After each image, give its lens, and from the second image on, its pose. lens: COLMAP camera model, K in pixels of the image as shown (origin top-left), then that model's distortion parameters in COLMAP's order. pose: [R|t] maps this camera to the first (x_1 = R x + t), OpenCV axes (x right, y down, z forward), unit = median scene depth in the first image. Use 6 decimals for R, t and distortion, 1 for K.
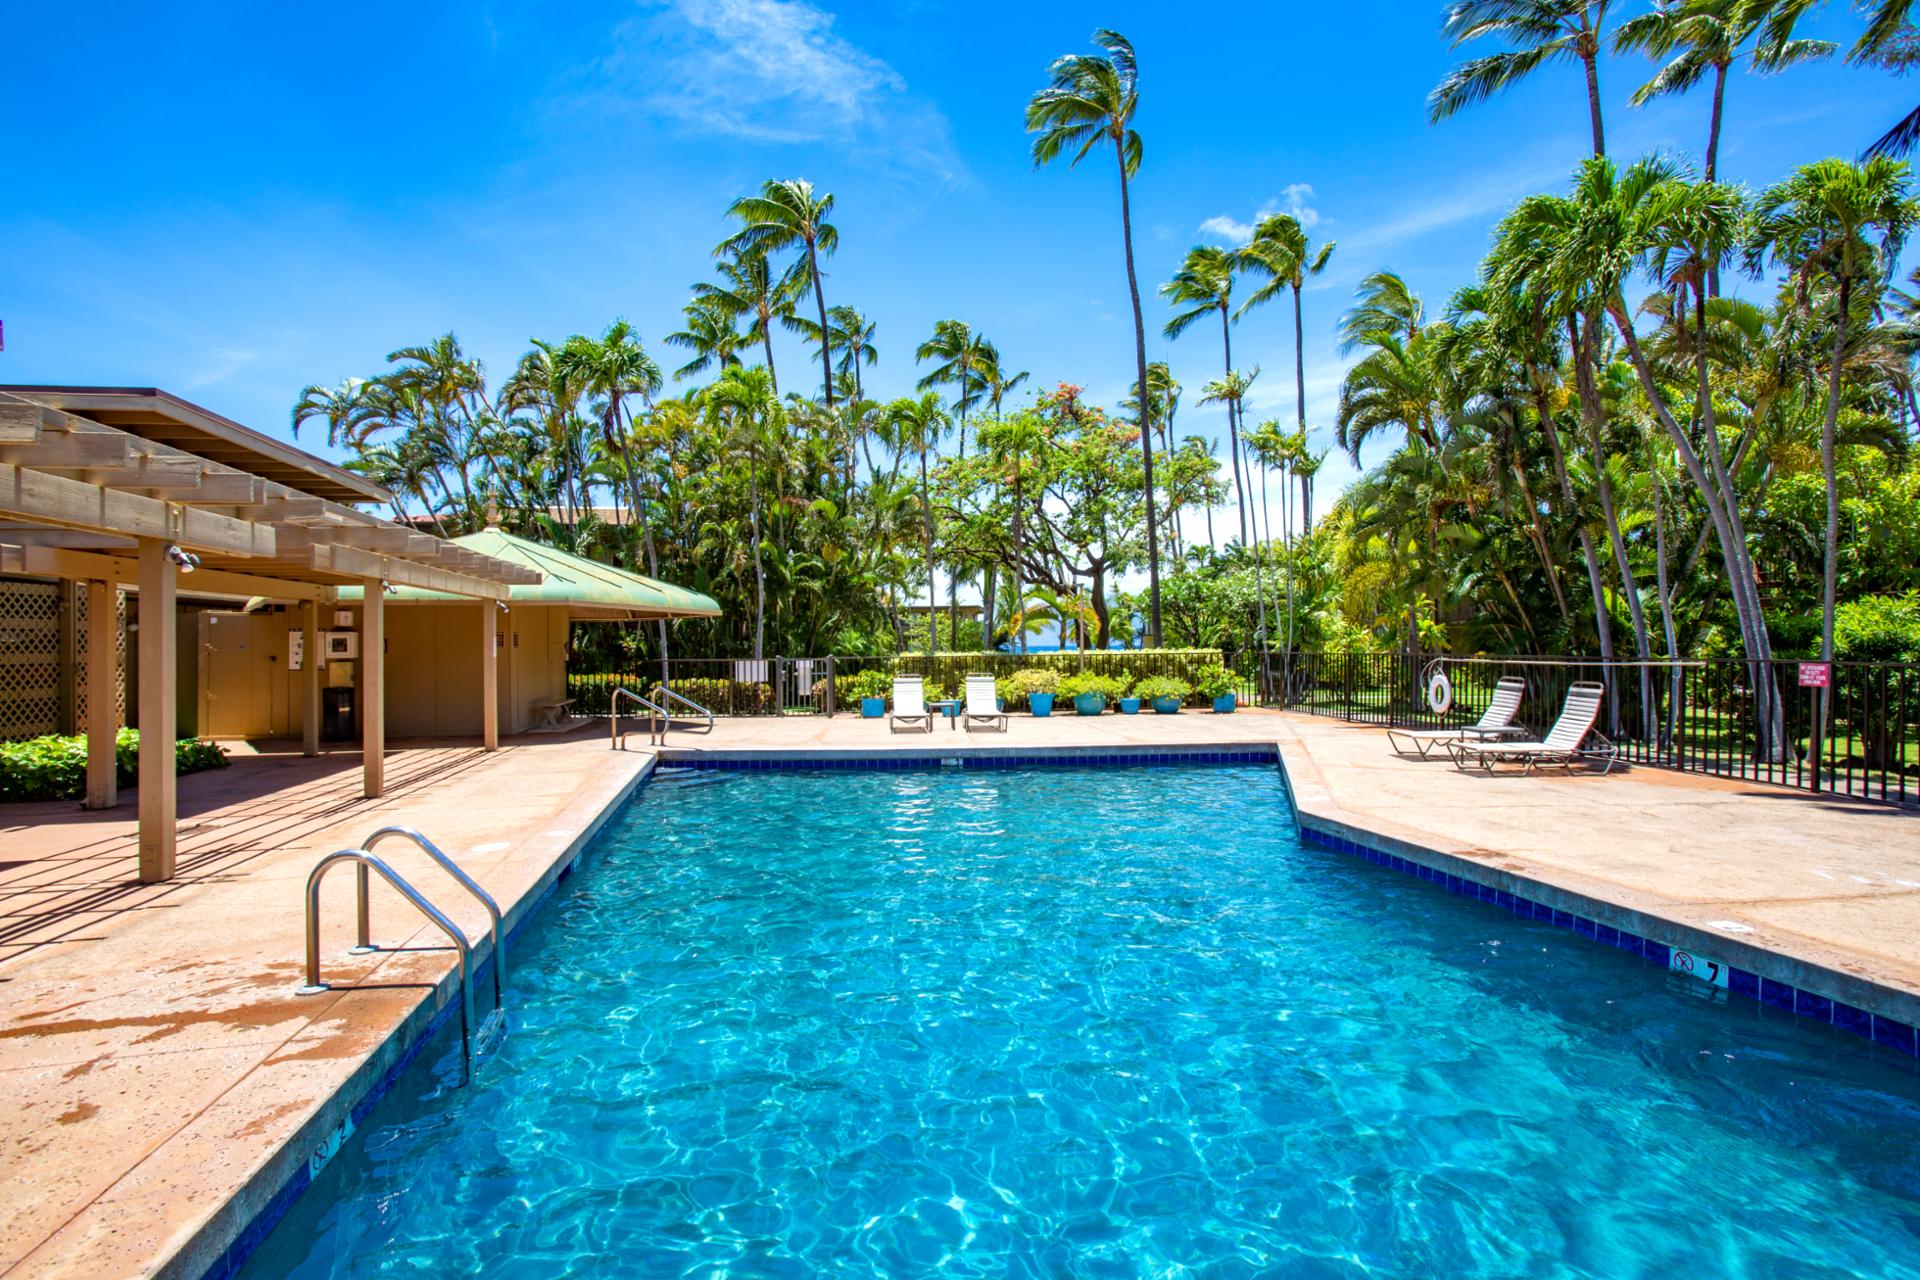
lens RADIAL K [[955.3, 0, 933.7], [0, 955.3, 634.5], [0, 0, 1]] dist [-0.052888, 0.046072]
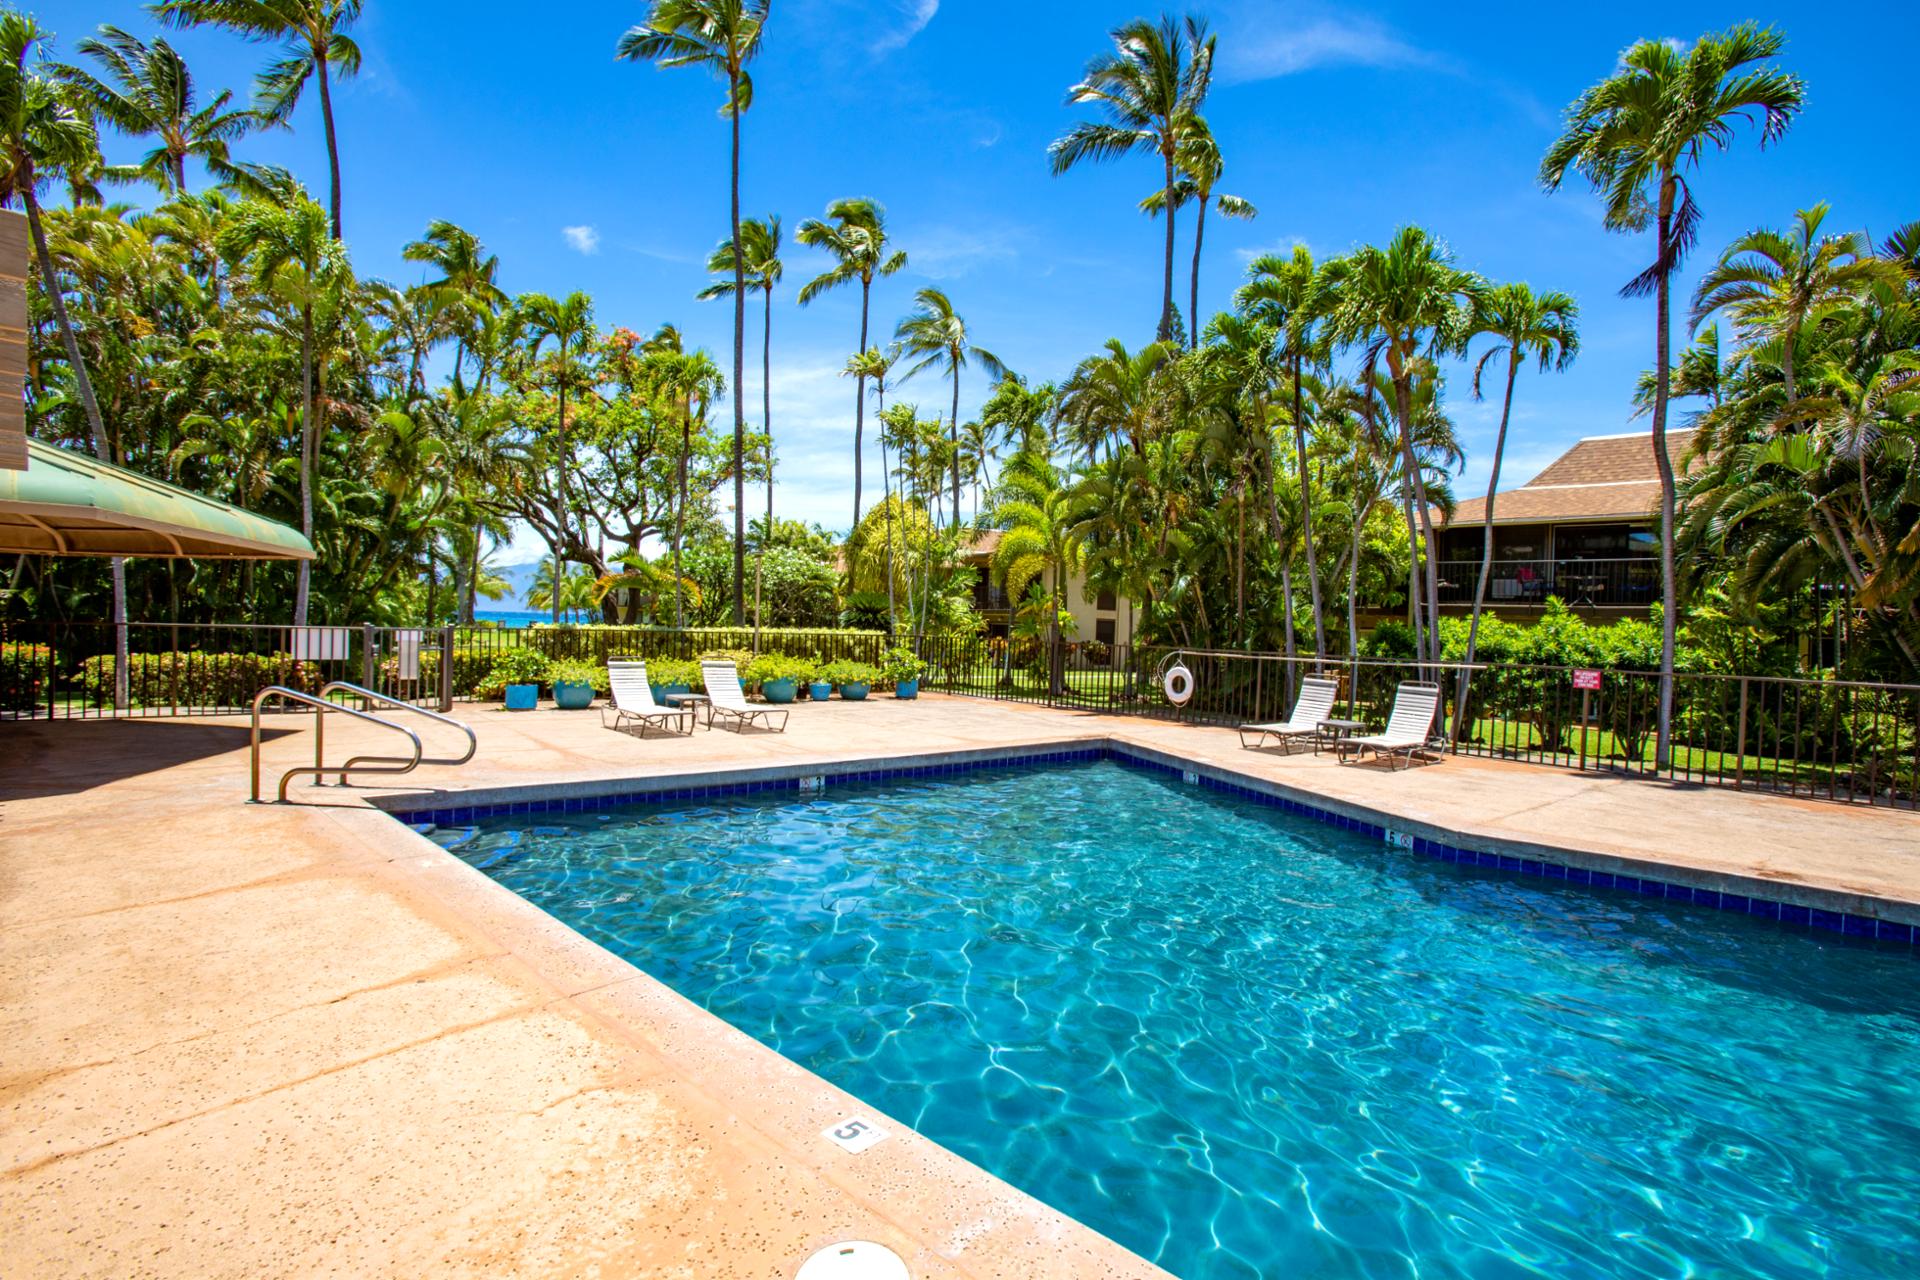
lens RADIAL K [[894.8, 0, 937.1], [0, 894.8, 647.5], [0, 0, 1]] dist [-0.084733, 0.035267]
pose [[0.801683, 0.018511, 0.597463, -0.197568], [-0.045807, 0.998484, 0.030528, 0.001529], [-0.595992, -0.051841, 0.801315, 0.237348]]
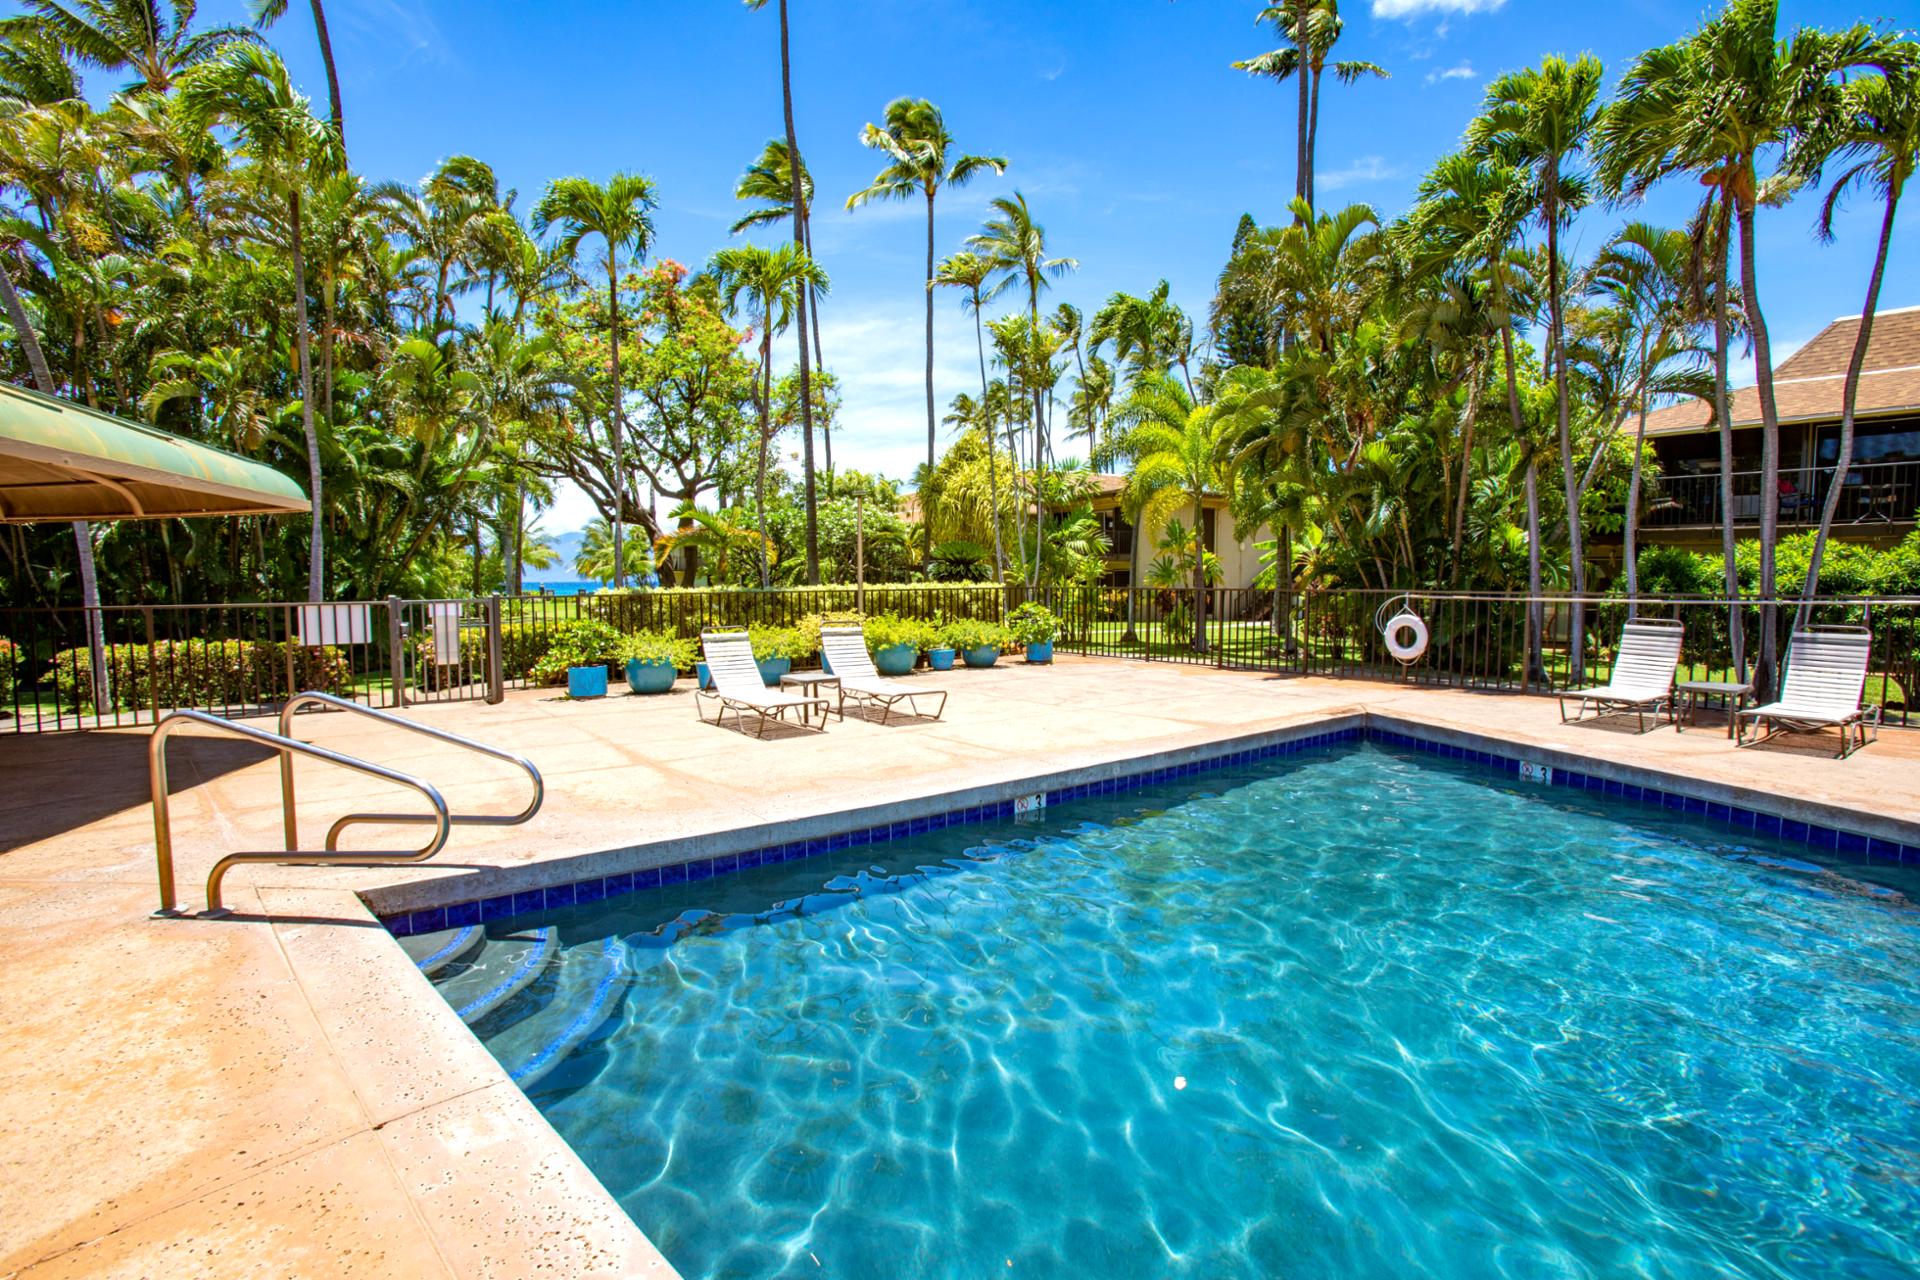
lens RADIAL K [[894.8, 0, 937.1], [0, 894.8, 647.5], [0, 0, 1]] dist [-0.084733, 0.035267]
pose [[0.828703, -0.038846, 0.558338, -0.175020], [-0.008965, 0.996539, 0.082638, 0.007205], [-0.559616, -0.073488, 0.825487, 0.390968]]
